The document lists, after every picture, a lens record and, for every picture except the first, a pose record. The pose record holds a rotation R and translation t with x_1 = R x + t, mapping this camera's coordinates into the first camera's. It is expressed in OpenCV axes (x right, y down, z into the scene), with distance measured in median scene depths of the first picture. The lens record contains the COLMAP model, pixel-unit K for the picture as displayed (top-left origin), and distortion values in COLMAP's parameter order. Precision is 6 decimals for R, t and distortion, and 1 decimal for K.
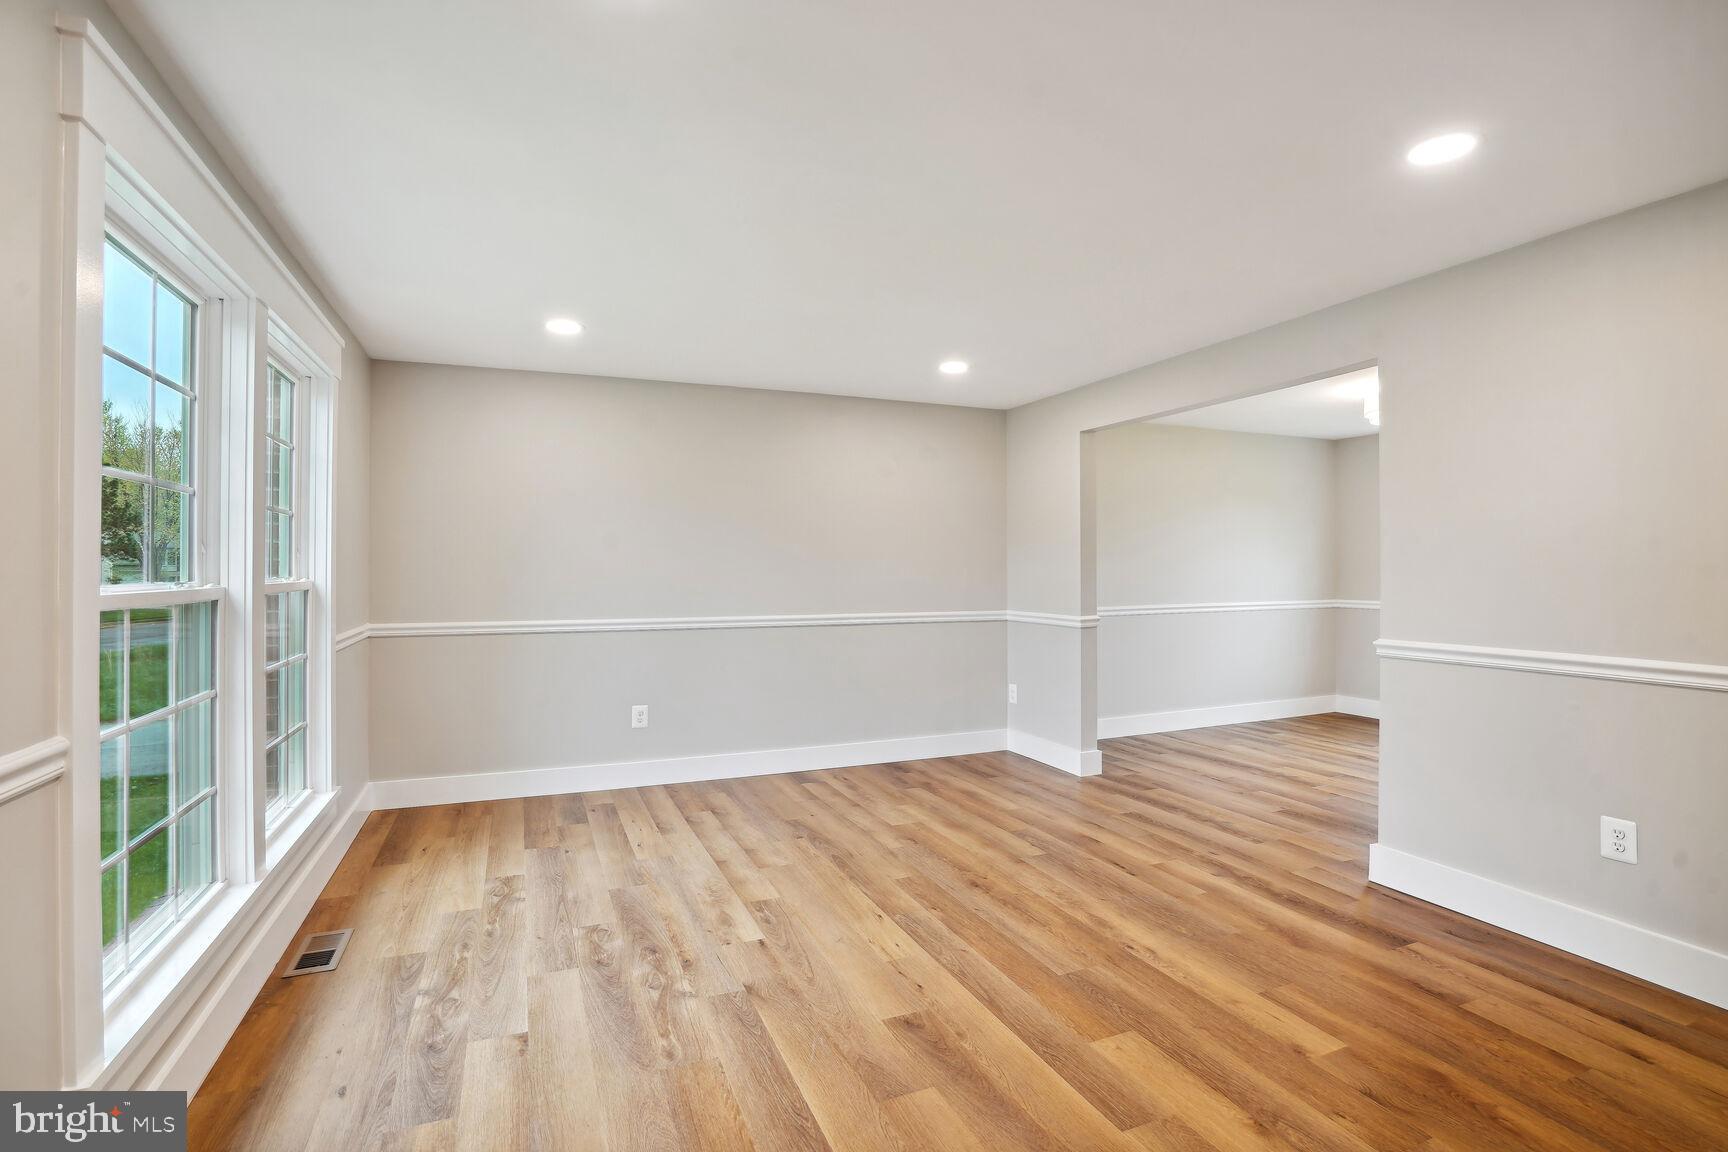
lens RADIAL K [[812.7, 0, 864.7], [0, 812.7, 567.5], [0, 0, 1]] dist [-0.034513, 0.015018]
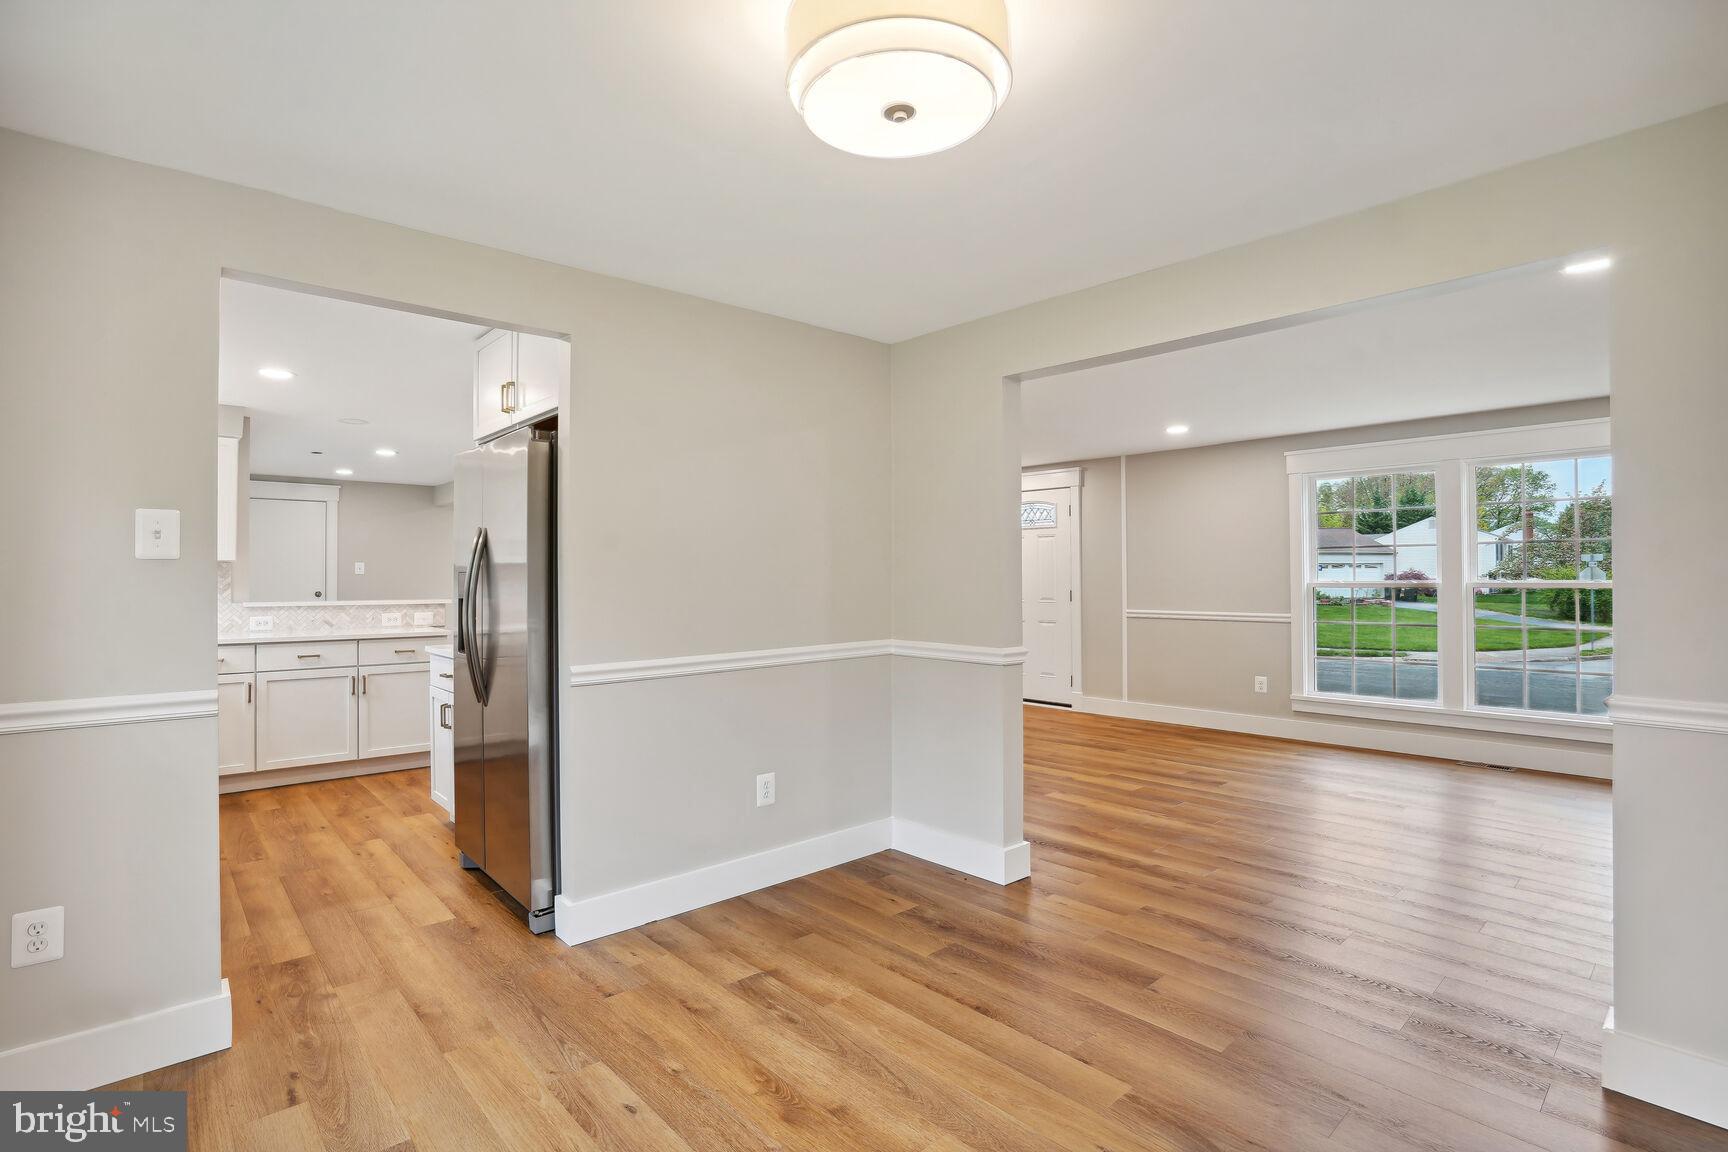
lens RADIAL K [[812.7, 0, 864.7], [0, 812.7, 567.5], [0, 0, 1]] dist [-0.034513, 0.015018]
pose [[-0.945316, 0.002619, -0.326146, 1.189338], [0.006973, 0.999901, -0.012182, -0.002530], [0.326082, -0.013790, -0.945241, 1.950753]]
